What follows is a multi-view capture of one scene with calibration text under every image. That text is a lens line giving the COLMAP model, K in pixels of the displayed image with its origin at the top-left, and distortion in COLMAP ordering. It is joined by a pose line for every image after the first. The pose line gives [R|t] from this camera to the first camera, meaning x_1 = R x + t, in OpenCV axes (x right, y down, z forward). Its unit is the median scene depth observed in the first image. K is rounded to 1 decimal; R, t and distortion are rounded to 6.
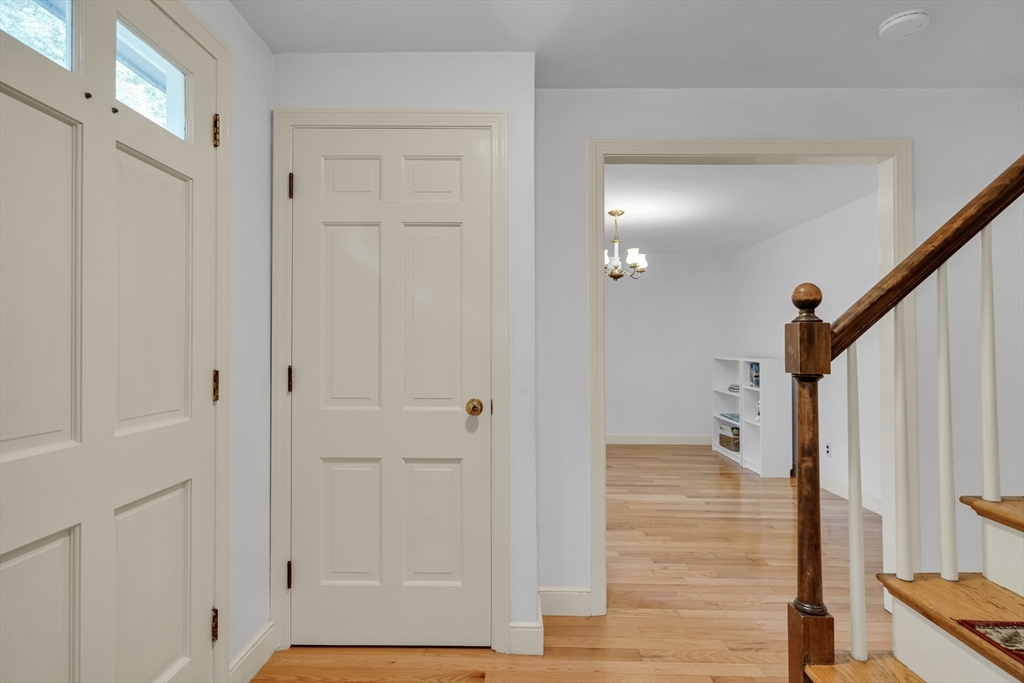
lens RADIAL K [[543.9, 0, 515.3], [0, 543.9, 336.7], [0, 0, 1]] dist [-0.000428, 0.000530]
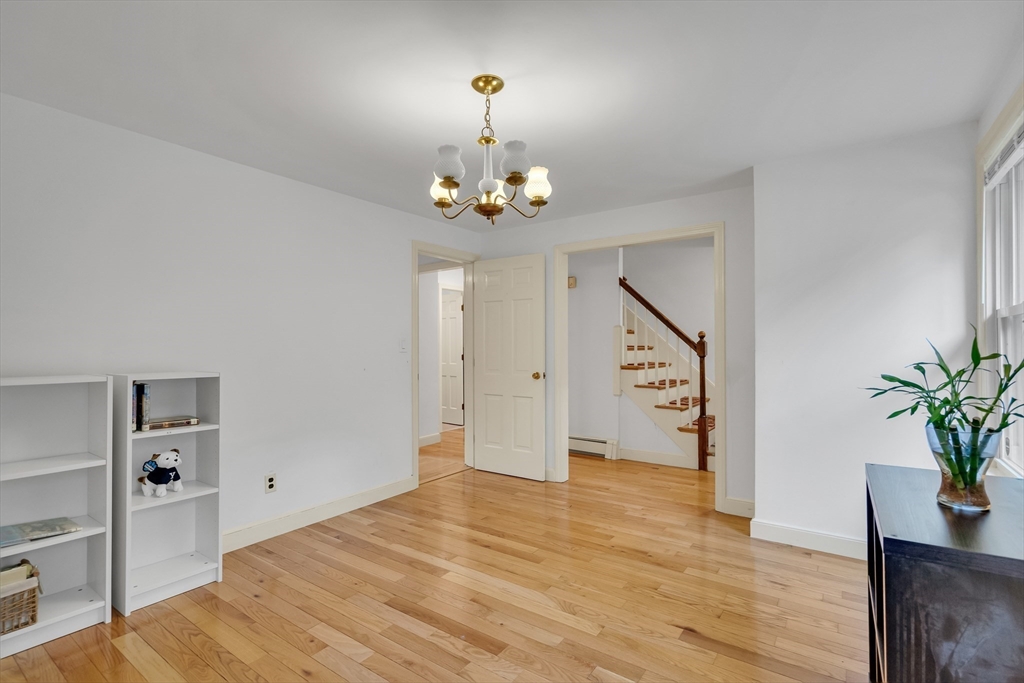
lens RADIAL K [[473.0, 0, 510.7], [0, 473.0, 341.0], [0, 0, 1]] dist [-0.008014, 0.004003]
pose [[-0.819505, 0.002690, 0.573066, -0.066403], [-0.015163, 0.999537, -0.026374, 0.018464], [-0.572872, -0.030303, -0.819085, 1.157308]]
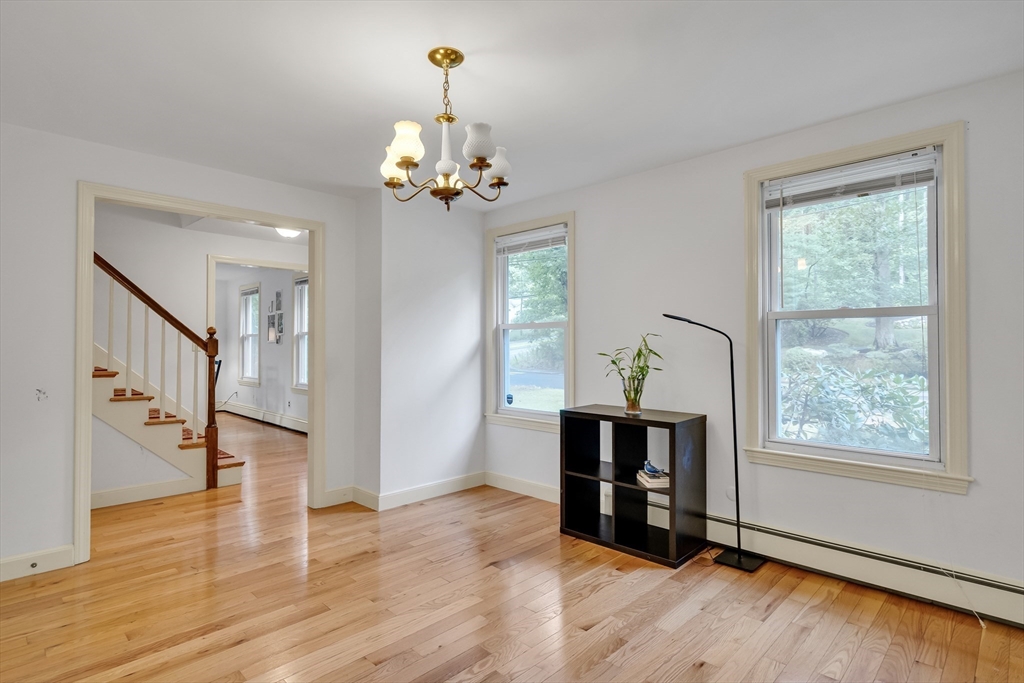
lens RADIAL K [[518.8, 0, 511.6], [0, 518.8, 344.7], [0, 0, 1]] dist [-0.001797, 0.000626]
pose [[-0.697469, -0.009966, -0.716545, 0.397553], [0.008615, 0.999714, -0.022290, 0.023124], [0.716563, -0.021719, -0.697184, 1.152473]]
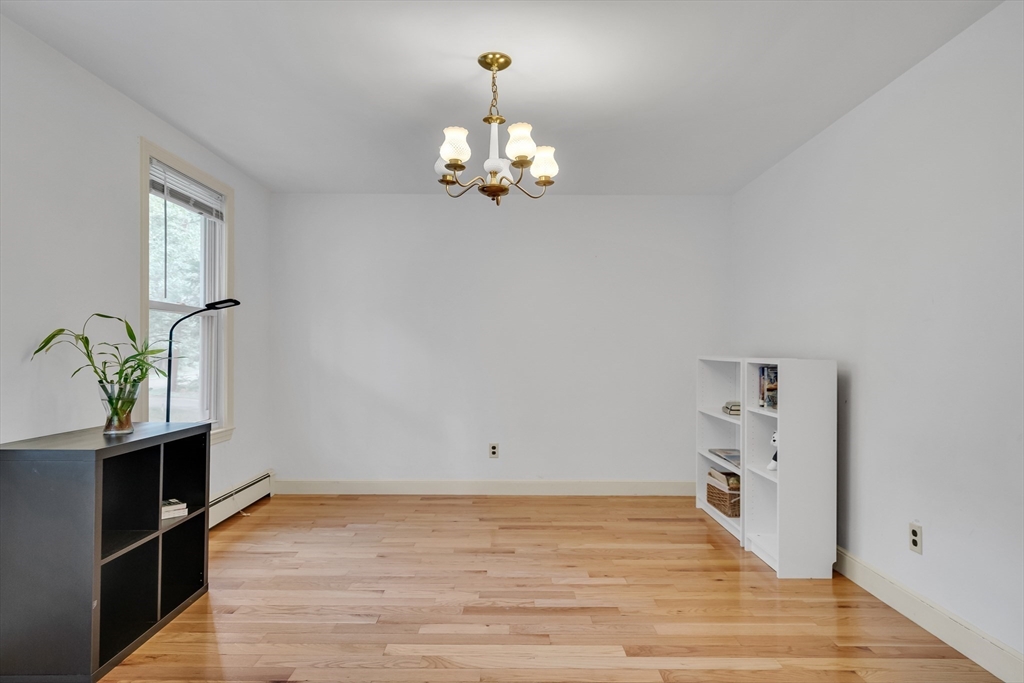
lens RADIAL K [[583.8, 0, 512.0], [0, 583.8, 362.3], [0, 0, 1]] dist [-0.009166, -0.000581]
pose [[0.999884, -0.005666, 0.014109, 0.171248], [0.005162, 0.999355, 0.035534, 0.022546], [-0.014301, -0.035457, 0.999269, 0.411079]]
